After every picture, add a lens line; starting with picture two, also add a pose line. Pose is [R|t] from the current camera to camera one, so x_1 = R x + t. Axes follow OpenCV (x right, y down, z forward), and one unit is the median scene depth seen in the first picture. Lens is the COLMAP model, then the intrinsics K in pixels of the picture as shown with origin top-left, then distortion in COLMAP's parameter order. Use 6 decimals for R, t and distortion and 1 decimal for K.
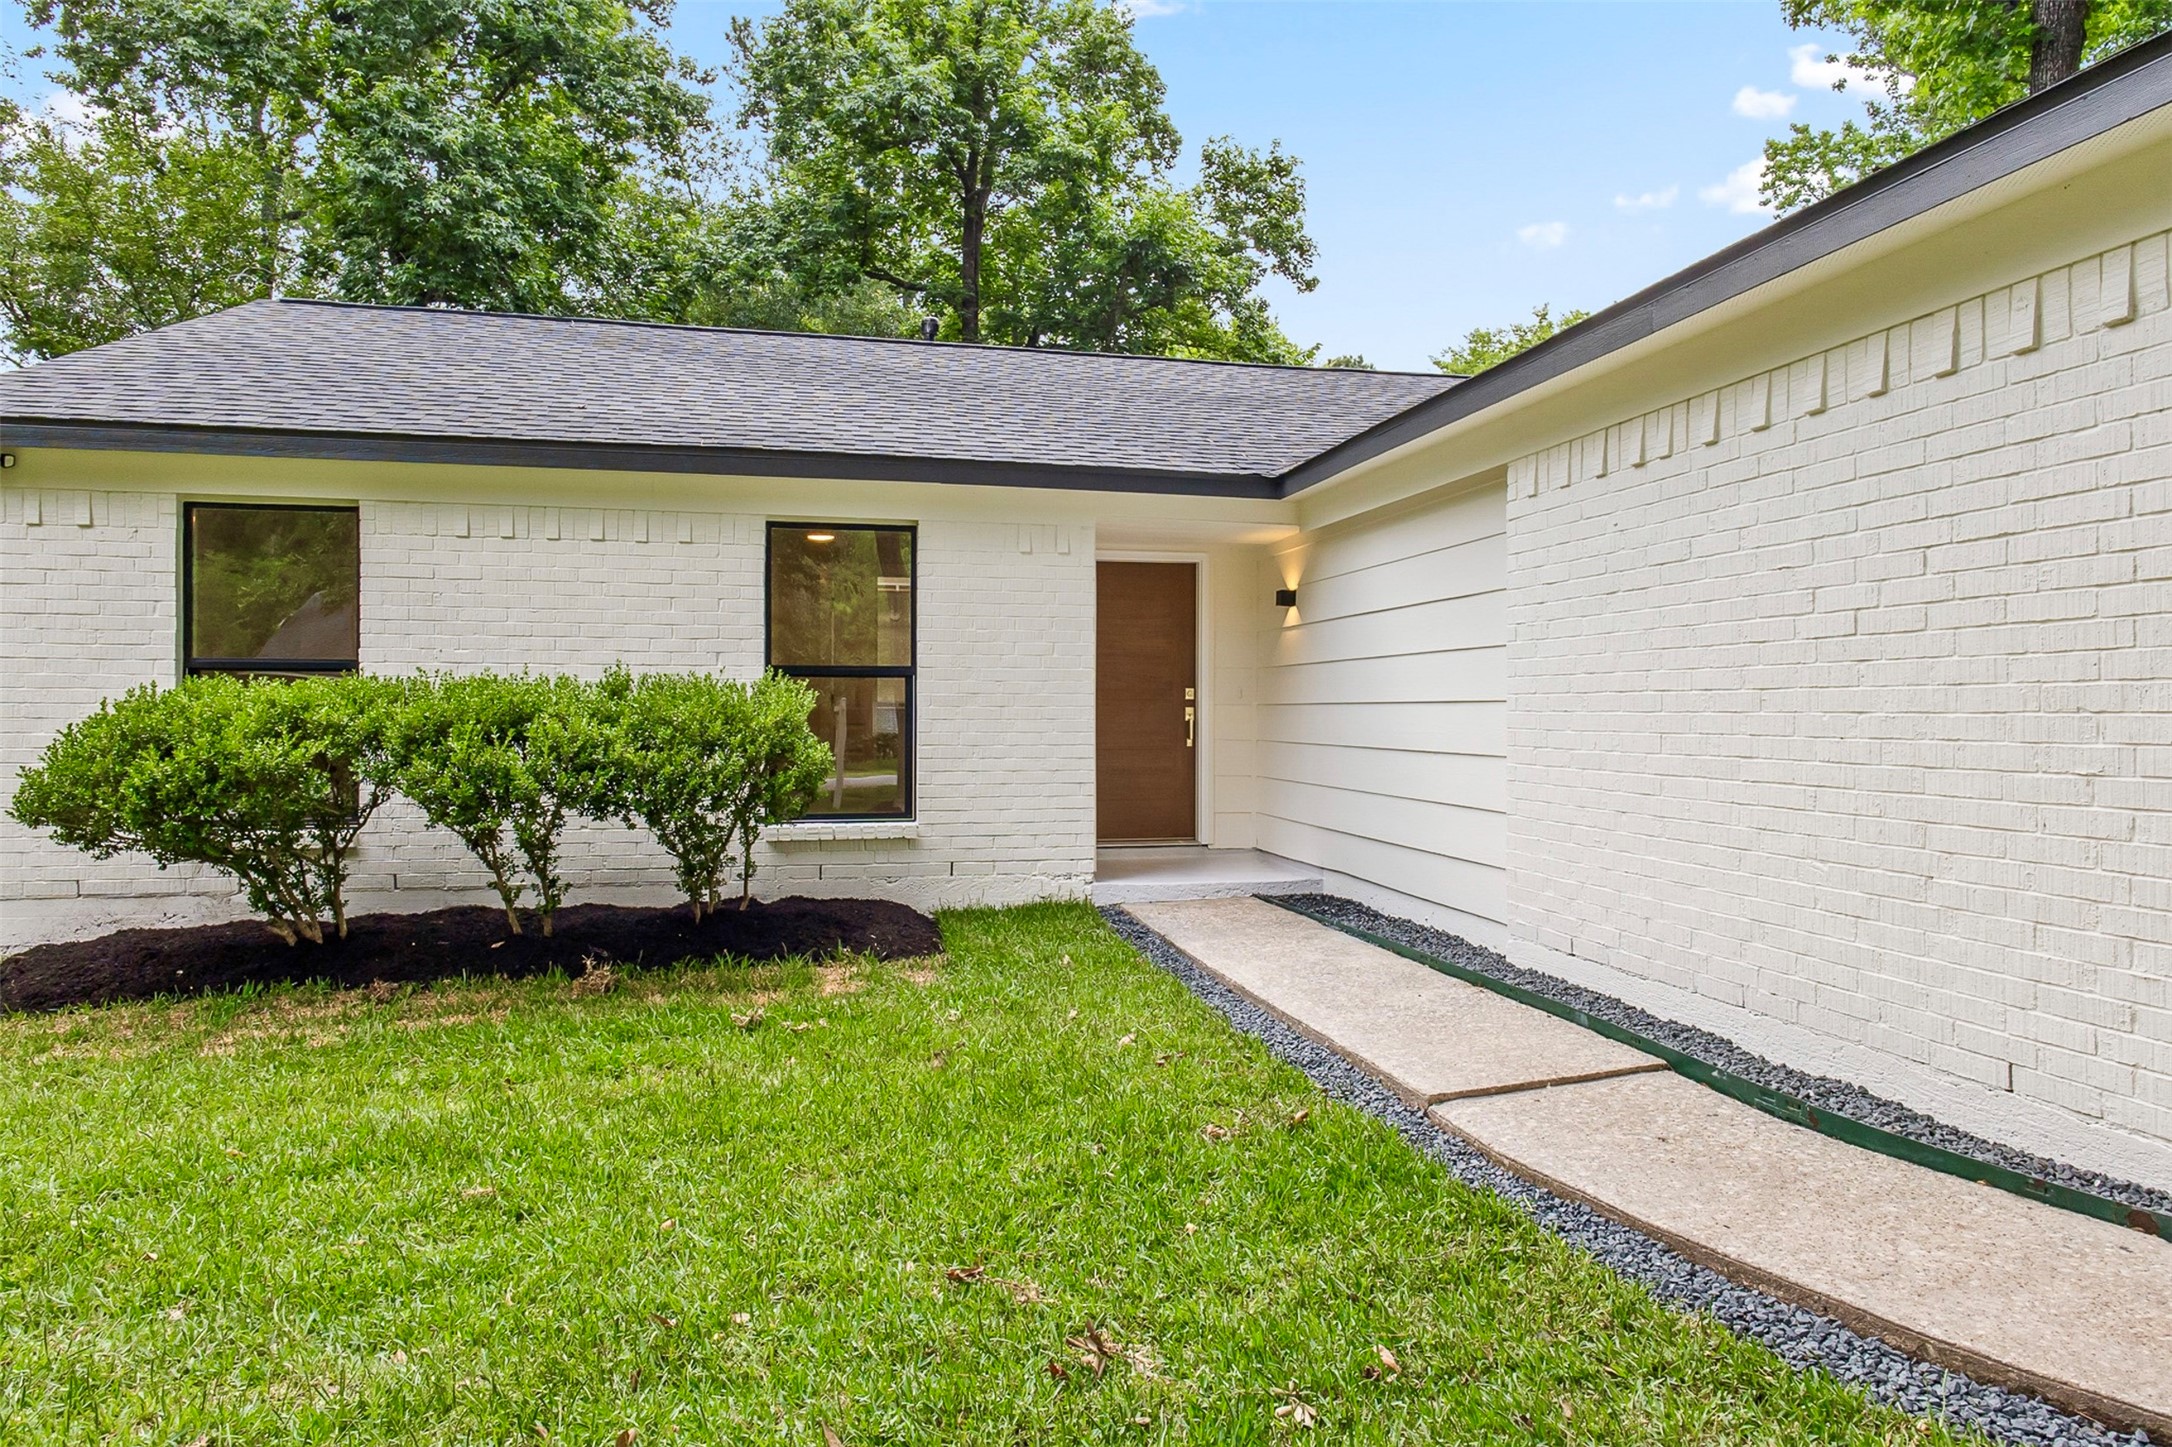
lens RADIAL K [[1312.0, 0, 1086.0], [0, 1312.0, 723.5], [0, 0, 1]] dist [-0.005272, -0.000819]
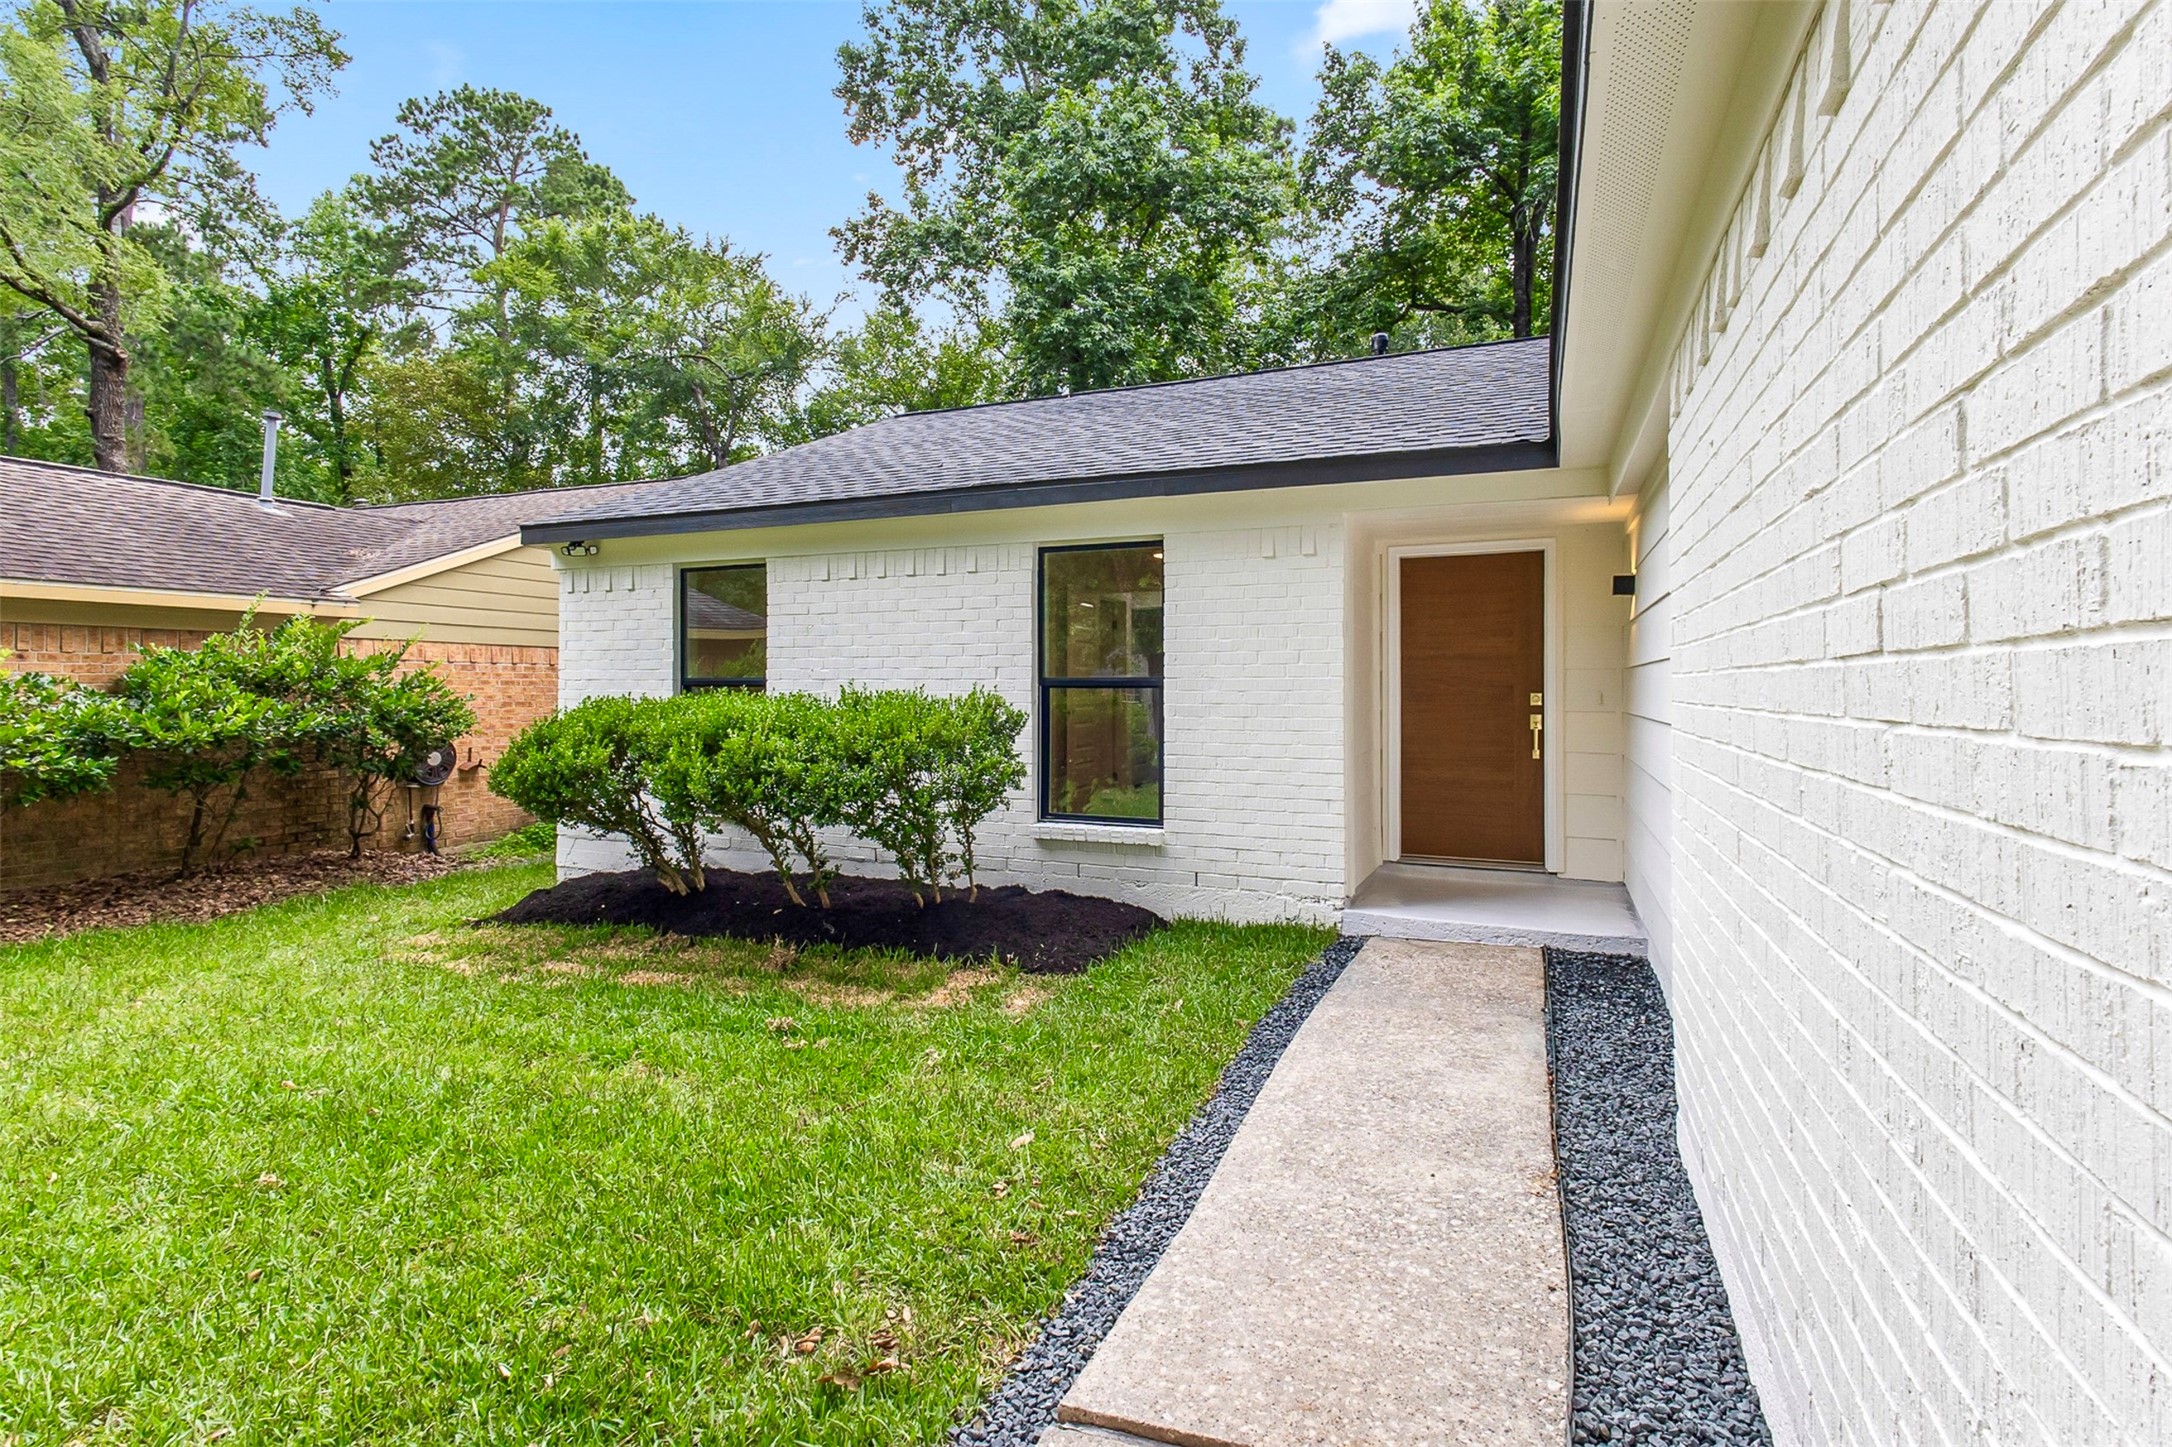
lens RADIAL K [[1026.5, 0, 1080.6], [0, 1026.5, 699.8], [0, 0, 1]] dist [0.015784, -0.001410]
pose [[0.809732, 0.003521, -0.586789, 0.286098], [-0.004024, 0.999992, 0.000447, -0.026018], [0.586786, 0.001999, 0.809740, 0.313753]]
